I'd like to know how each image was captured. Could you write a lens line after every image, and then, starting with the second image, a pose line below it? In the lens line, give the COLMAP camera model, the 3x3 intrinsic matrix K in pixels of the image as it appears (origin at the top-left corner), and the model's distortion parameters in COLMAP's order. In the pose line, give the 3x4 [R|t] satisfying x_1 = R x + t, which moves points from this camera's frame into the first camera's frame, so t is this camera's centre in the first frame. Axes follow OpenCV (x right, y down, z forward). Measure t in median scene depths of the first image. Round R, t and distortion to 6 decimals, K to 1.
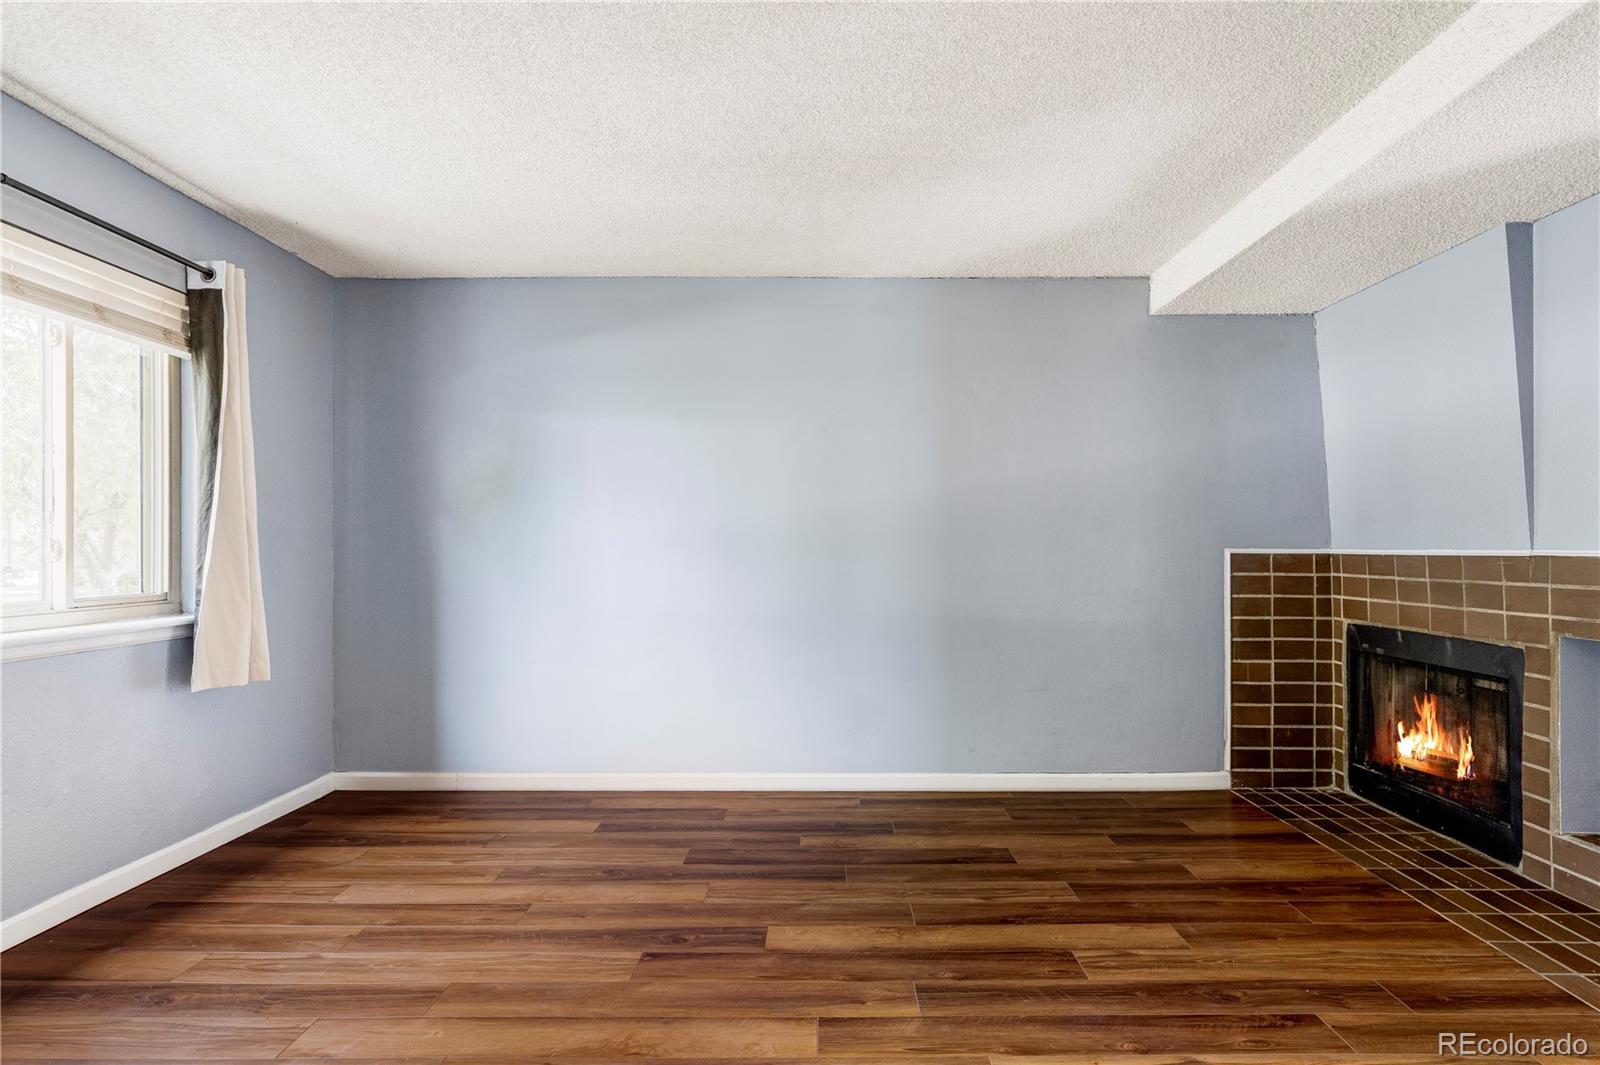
lens RADIAL K [[914.9, 0, 803.7], [0, 914.9, 546.7], [0, 0, 1]] dist [-0.004051, 0.003384]
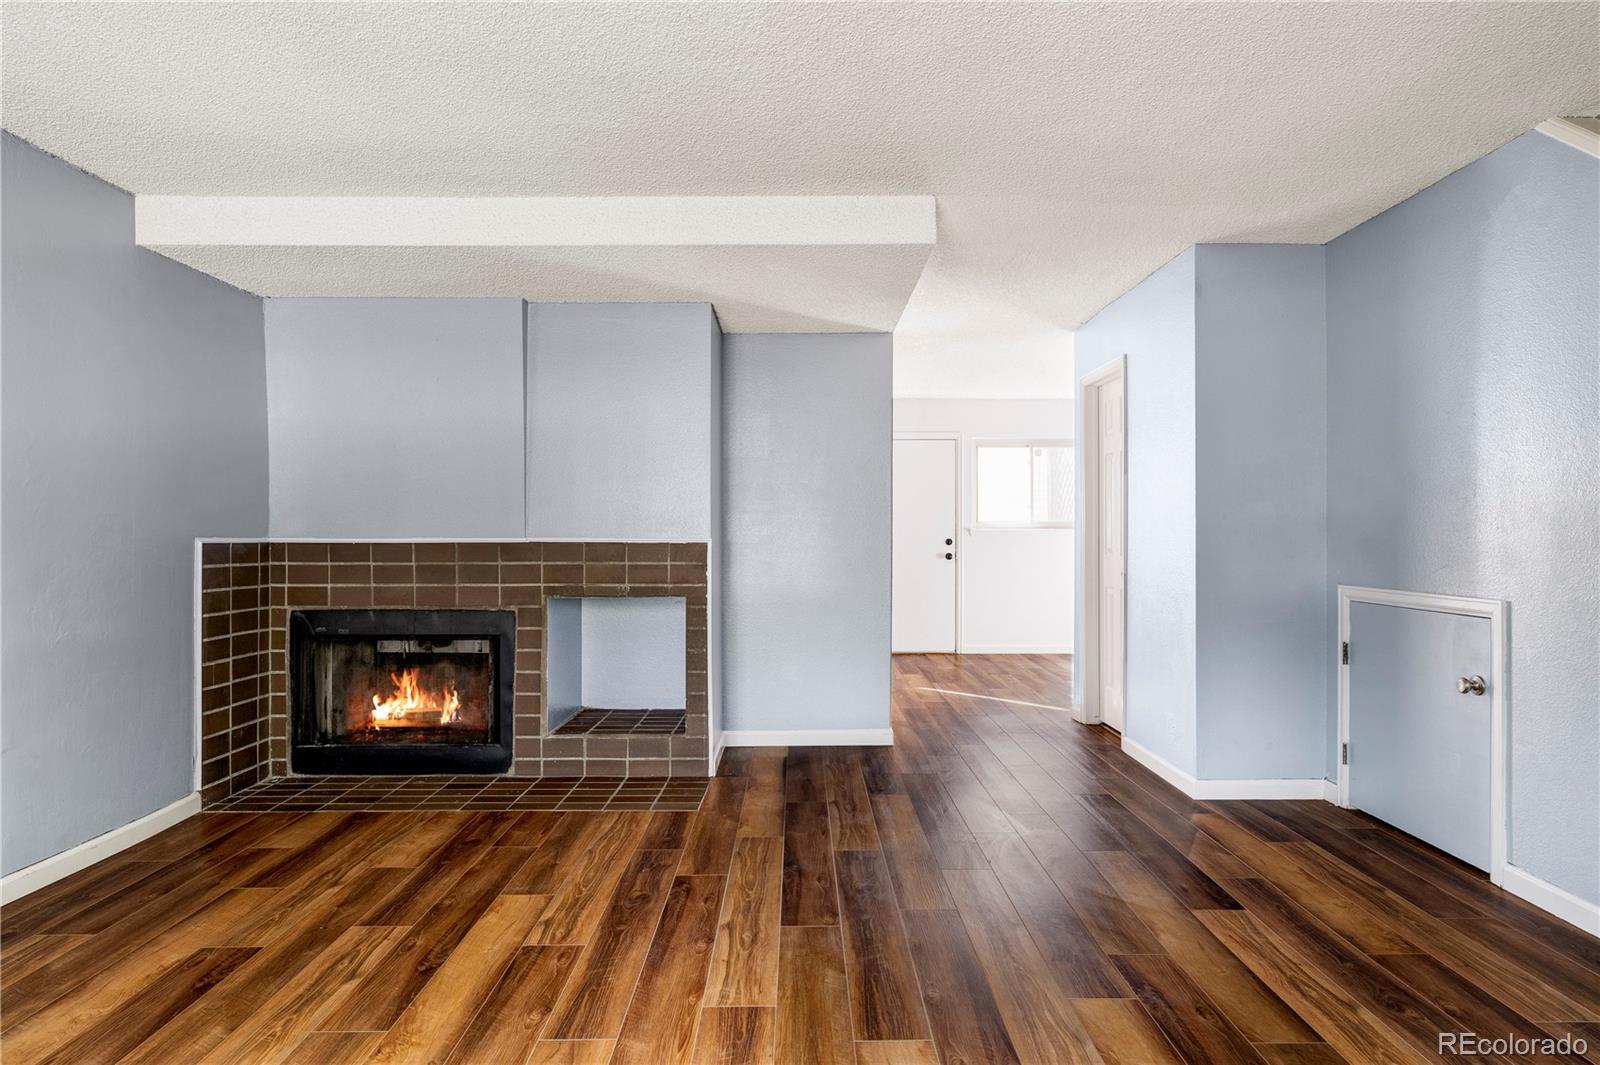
lens RADIAL K [[914.9, 0, 808.3], [0, 914.9, 526.8], [0, 0, 1]] dist [-0.004051, 0.003384]
pose [[-0.033082, 0.008114, 0.999420, -0.552043], [-0.000454, 0.999967, -0.008134, -0.002035], [-0.999453, -0.000723, -0.033077, 0.564431]]
